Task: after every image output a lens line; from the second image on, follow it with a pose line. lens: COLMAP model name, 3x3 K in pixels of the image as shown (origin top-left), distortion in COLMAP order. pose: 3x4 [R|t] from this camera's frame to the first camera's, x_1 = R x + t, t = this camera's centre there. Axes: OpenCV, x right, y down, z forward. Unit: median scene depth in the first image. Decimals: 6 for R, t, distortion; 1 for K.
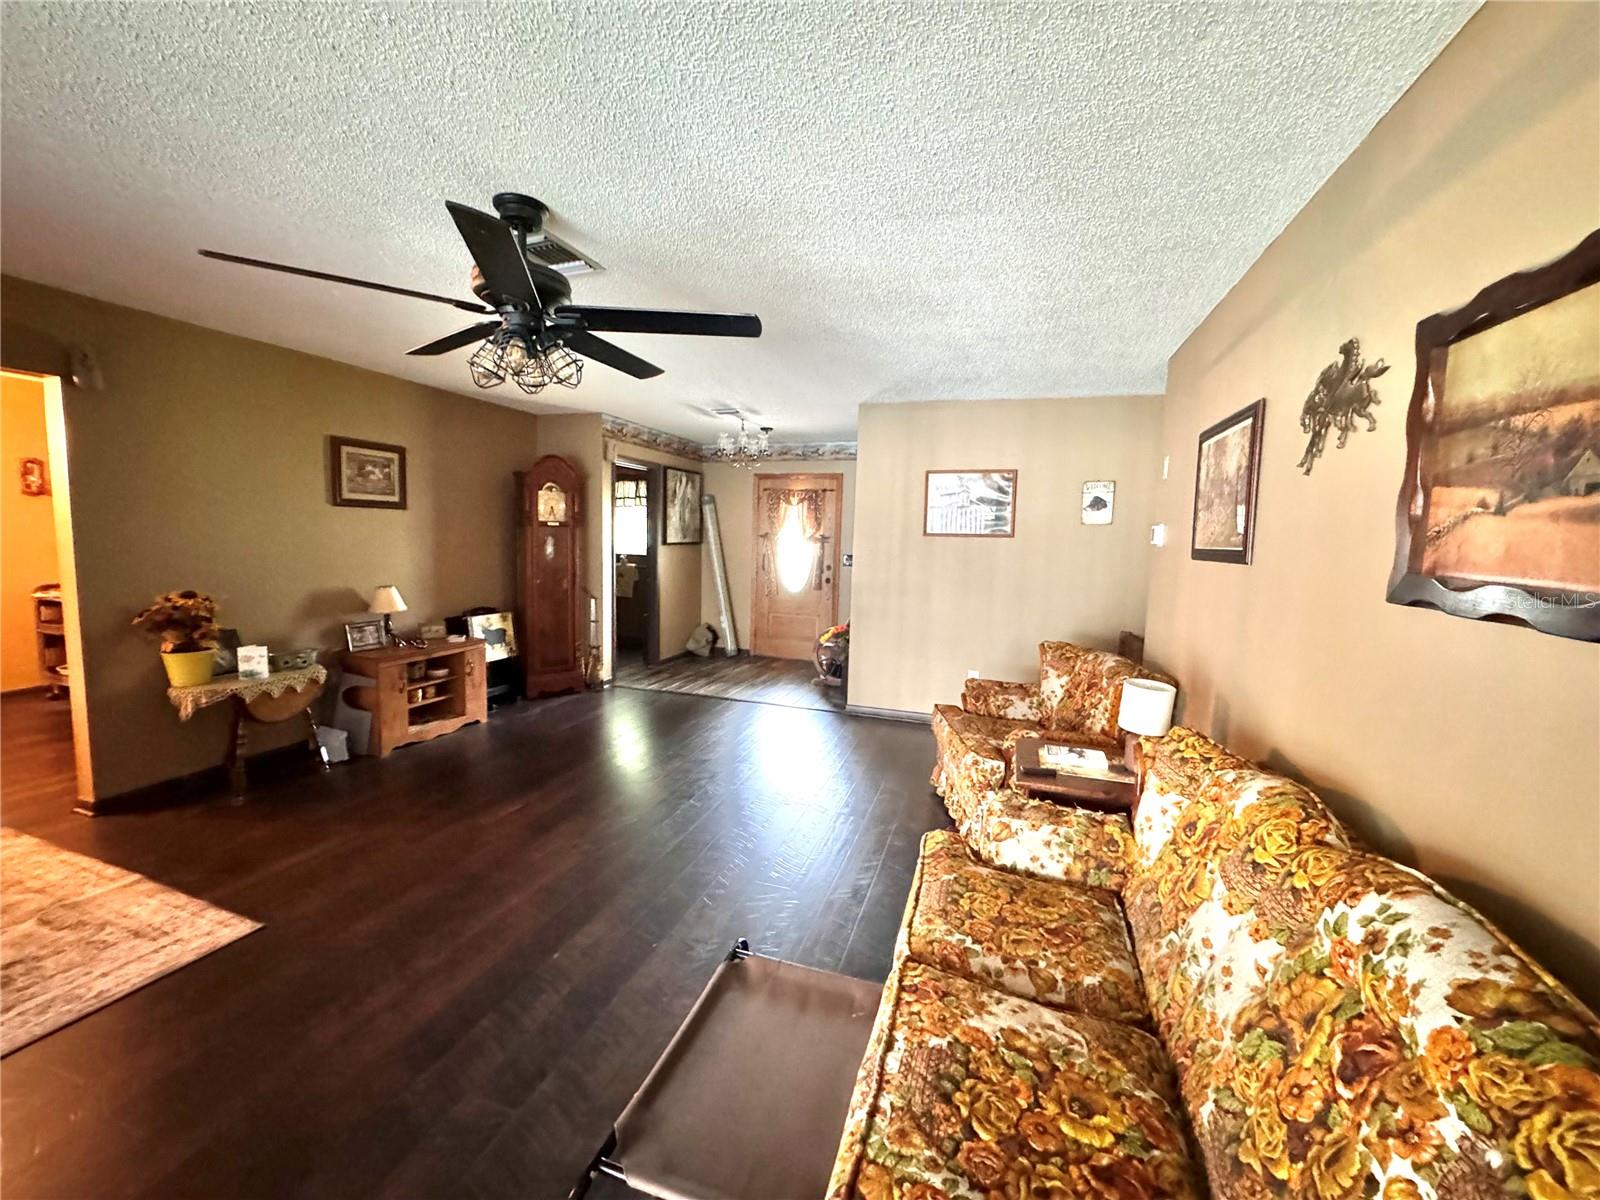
lens RADIAL K [[639.5, 0, 792.6], [0, 639.5, 593.2], [0, 0, 1]] dist [0.001057, 0.000457]
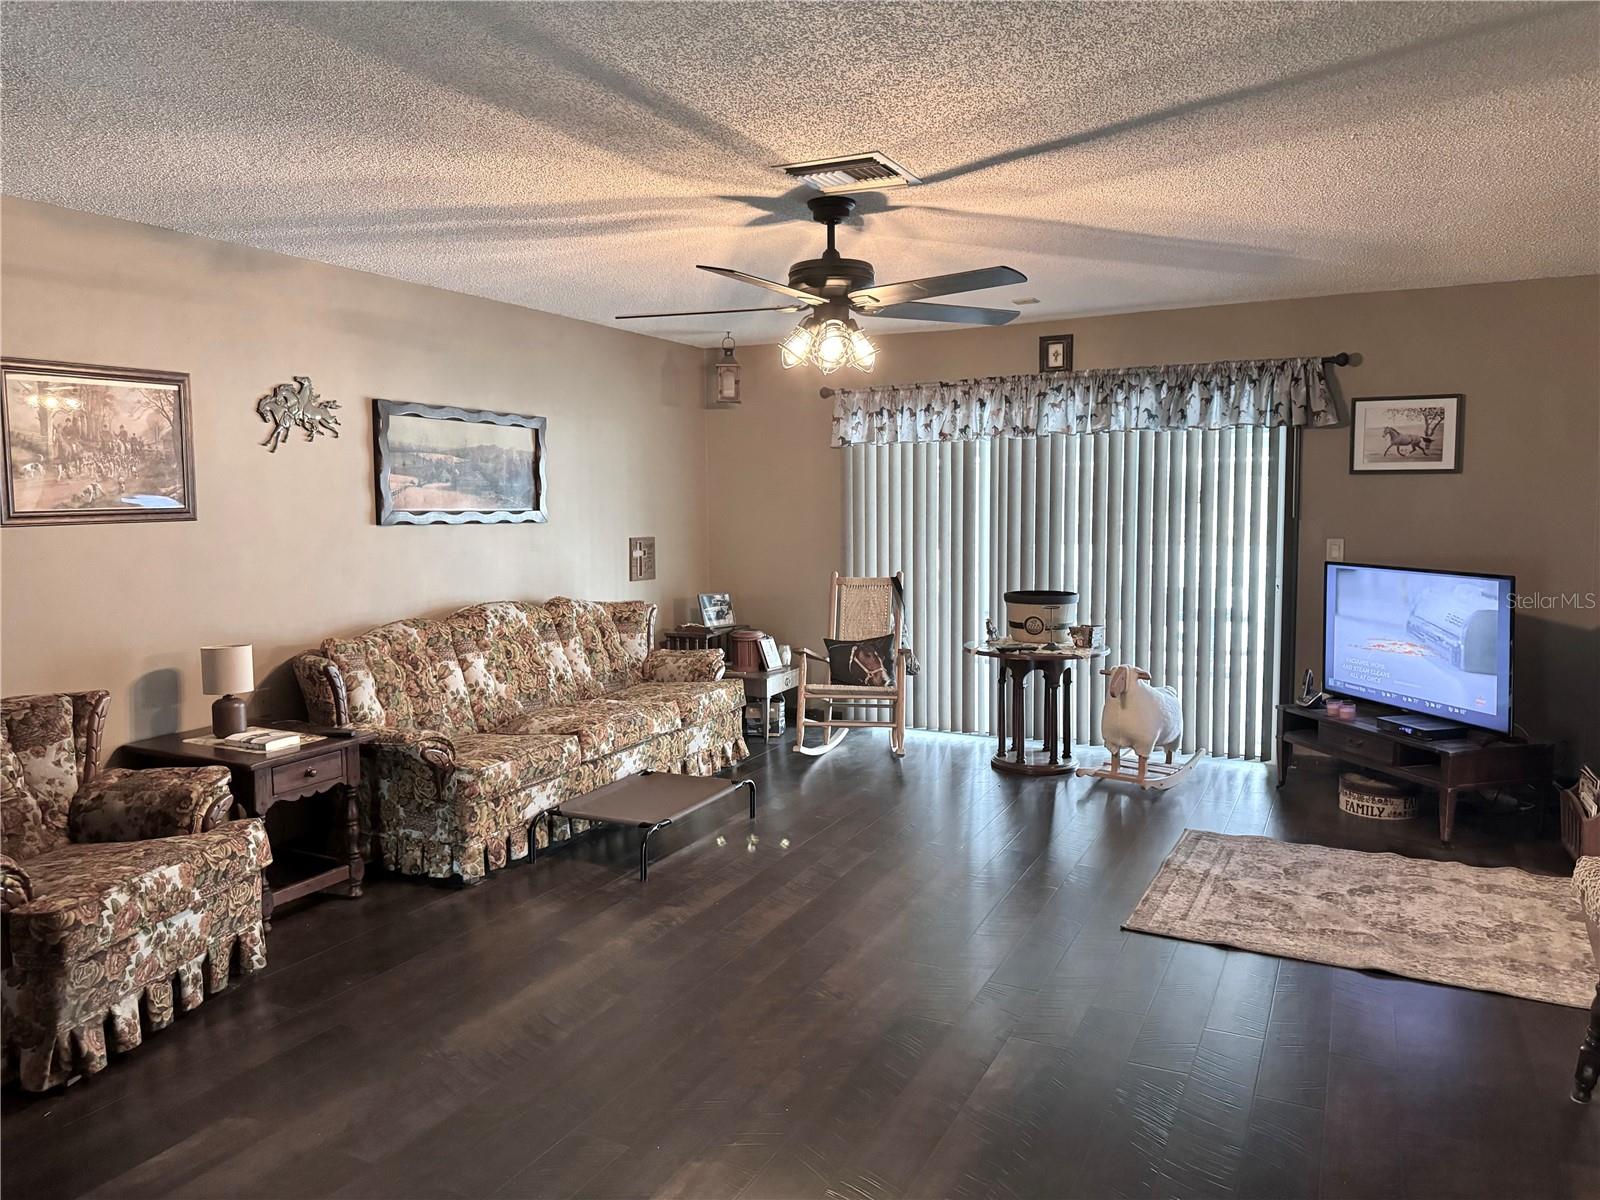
lens RADIAL K [[1132.0, 0, 800.7], [0, 1132.0, 599.2], [0, 0, 1]] dist [0.056436, -0.052931]
pose [[-0.990506, -0.030950, 0.133939, -0.614205], [-0.005064, 0.981880, 0.189435, -0.296107], [-0.137375, 0.186958, -0.972715, 2.851620]]
